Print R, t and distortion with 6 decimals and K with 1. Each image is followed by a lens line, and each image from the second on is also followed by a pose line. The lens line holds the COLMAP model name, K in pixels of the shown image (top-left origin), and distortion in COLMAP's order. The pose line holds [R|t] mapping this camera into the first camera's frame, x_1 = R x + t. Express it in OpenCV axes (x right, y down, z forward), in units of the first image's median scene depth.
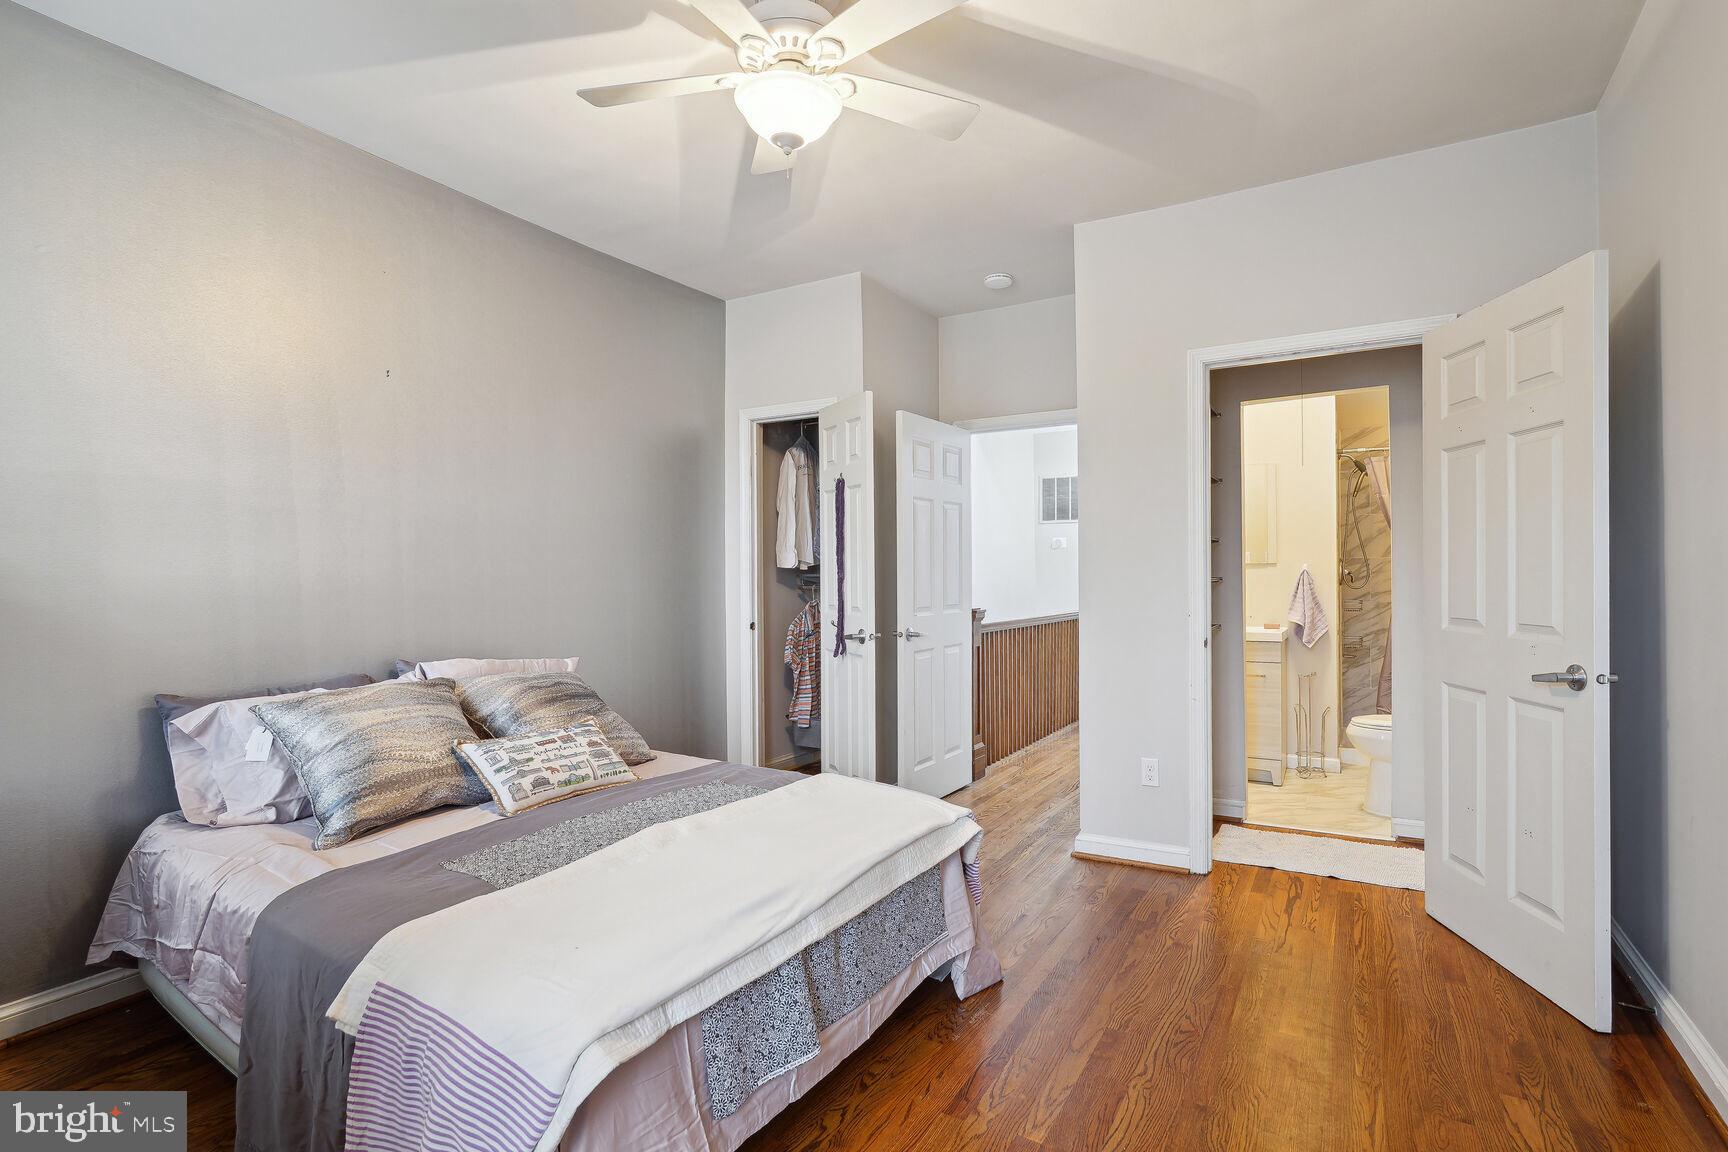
lens RADIAL K [[810.5, 0, 864.0], [0, 810.5, 576.0], [0, 0, 1]] dist [-0.000760, -0.000053]
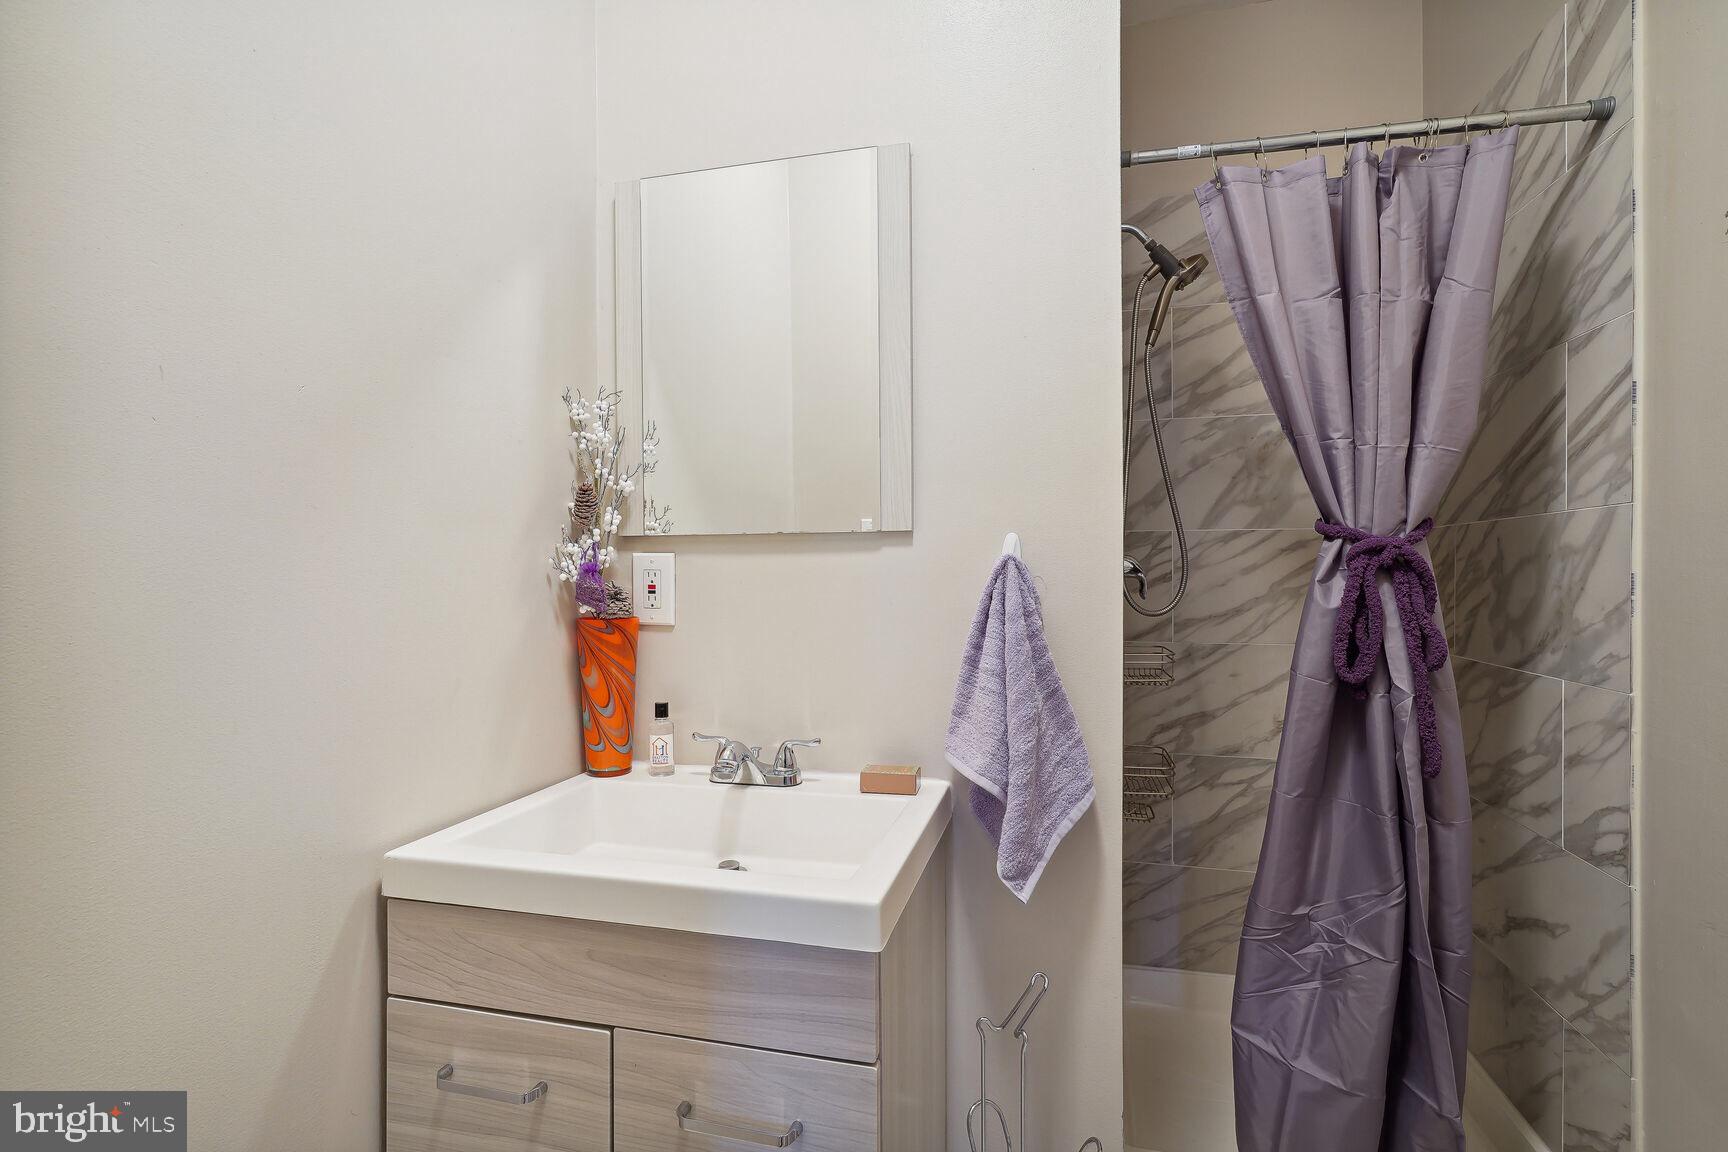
lens RADIAL K [[810.5, 0, 864.0], [0, 810.5, 576.0], [0, 0, 1]] dist [-0.000760, -0.000053]
pose [[0.958867, -0.002859, 0.283840, 0.429517], [0.001798, 0.999990, 0.004000, -0.002897], [-0.283849, -0.003325, 0.958863, 0.771382]]
